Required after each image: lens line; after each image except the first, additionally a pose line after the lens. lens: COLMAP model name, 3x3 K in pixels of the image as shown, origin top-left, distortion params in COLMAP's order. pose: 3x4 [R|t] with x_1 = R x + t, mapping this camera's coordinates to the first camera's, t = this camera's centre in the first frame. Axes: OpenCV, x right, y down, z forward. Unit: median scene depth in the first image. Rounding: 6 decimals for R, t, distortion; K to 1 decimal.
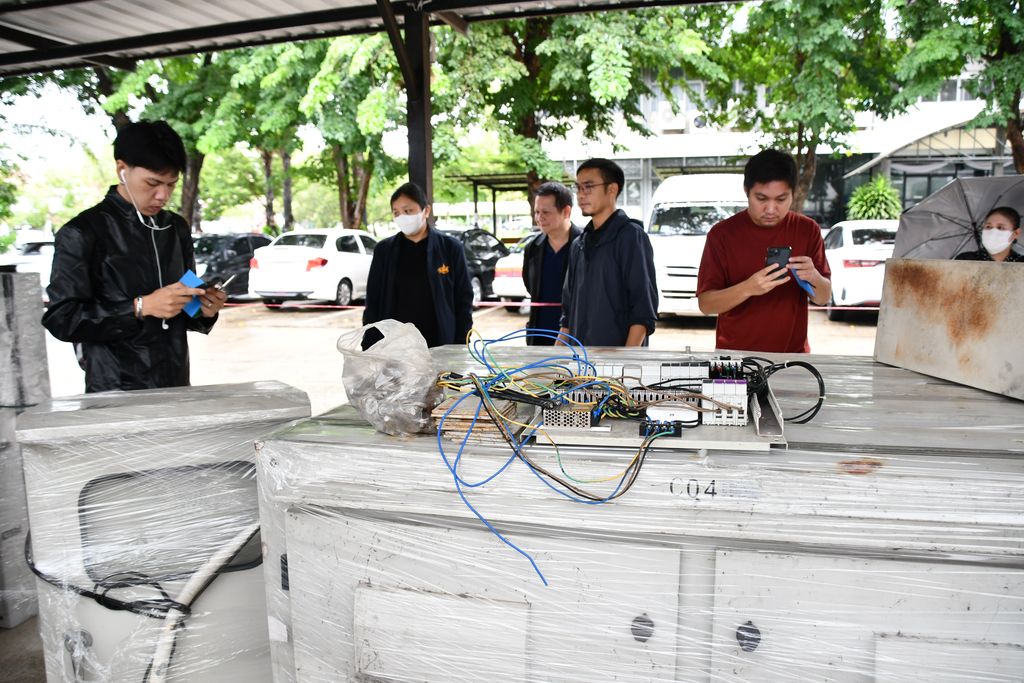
lens RADIAL K [[796.2, 0, 505.3], [0, 796.2, 339.3], [0, 0, 1]] dist [-0.146007, 0.092746]
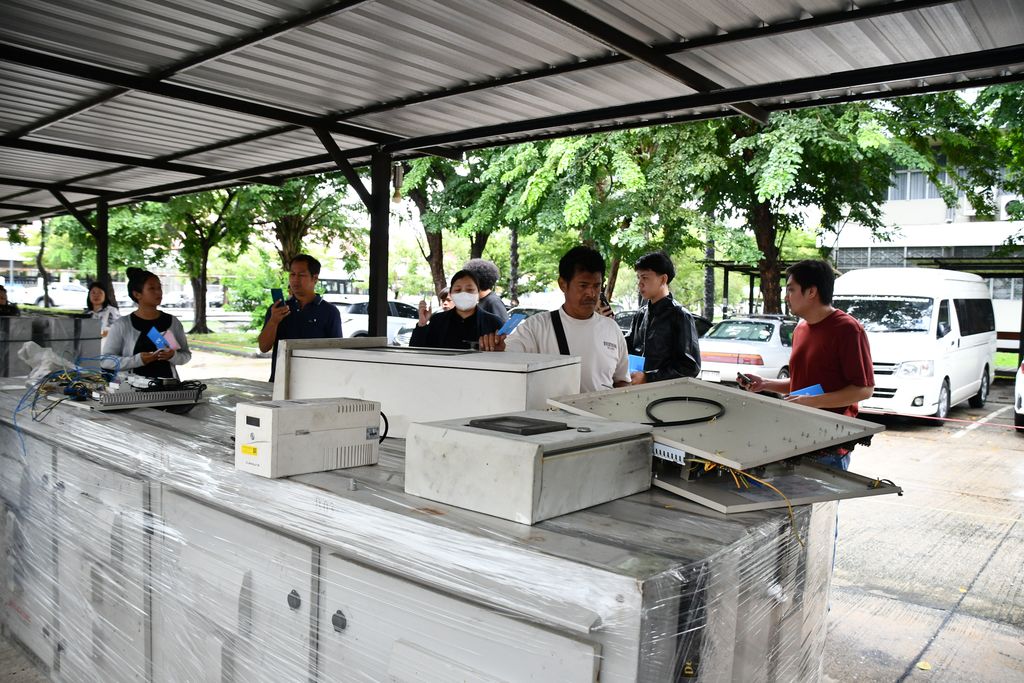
lens RADIAL K [[796.2, 0, 505.7], [0, 796.2, 351.5], [0, 0, 1]] dist [-0.146007, 0.092746]
pose [[0.902536, 0.067498, -0.425291, 0.221308], [-0.102643, 0.992892, -0.060242, 0.000049], [0.418202, 0.098023, 0.903050, -0.047361]]
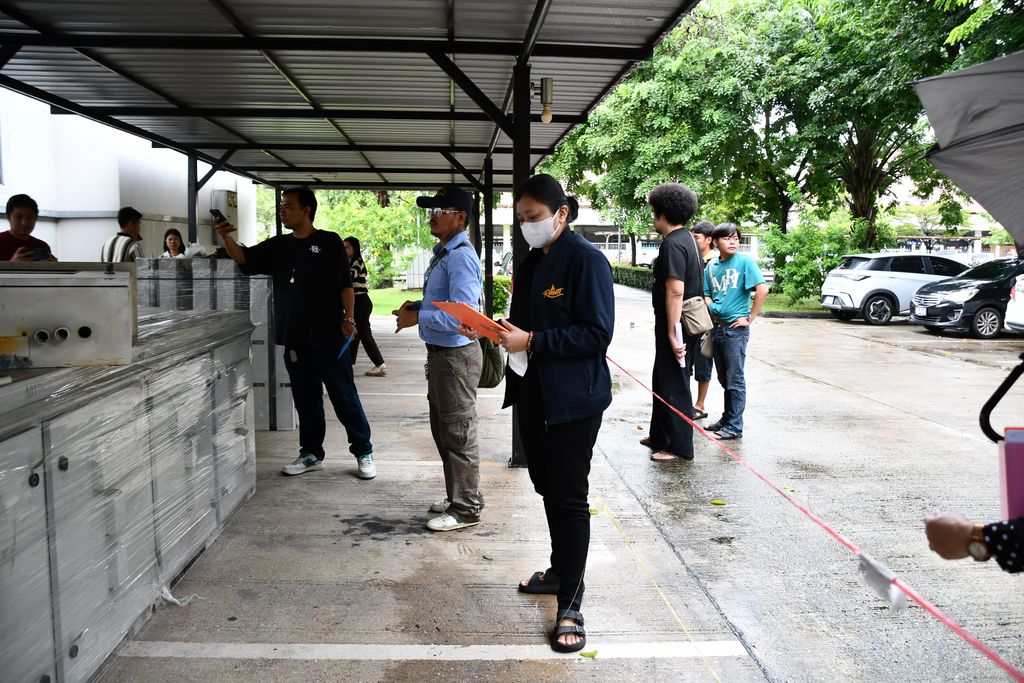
lens RADIAL K [[796.2, 0, 507.5], [0, 796.2, 355.3], [0, 0, 1]] dist [-0.146007, 0.092746]
pose [[0.317654, 0.138742, -0.938002, 0.335357], [-0.144619, 0.984753, 0.096681, -0.027476], [0.937113, 0.104942, 0.332875, 0.187609]]
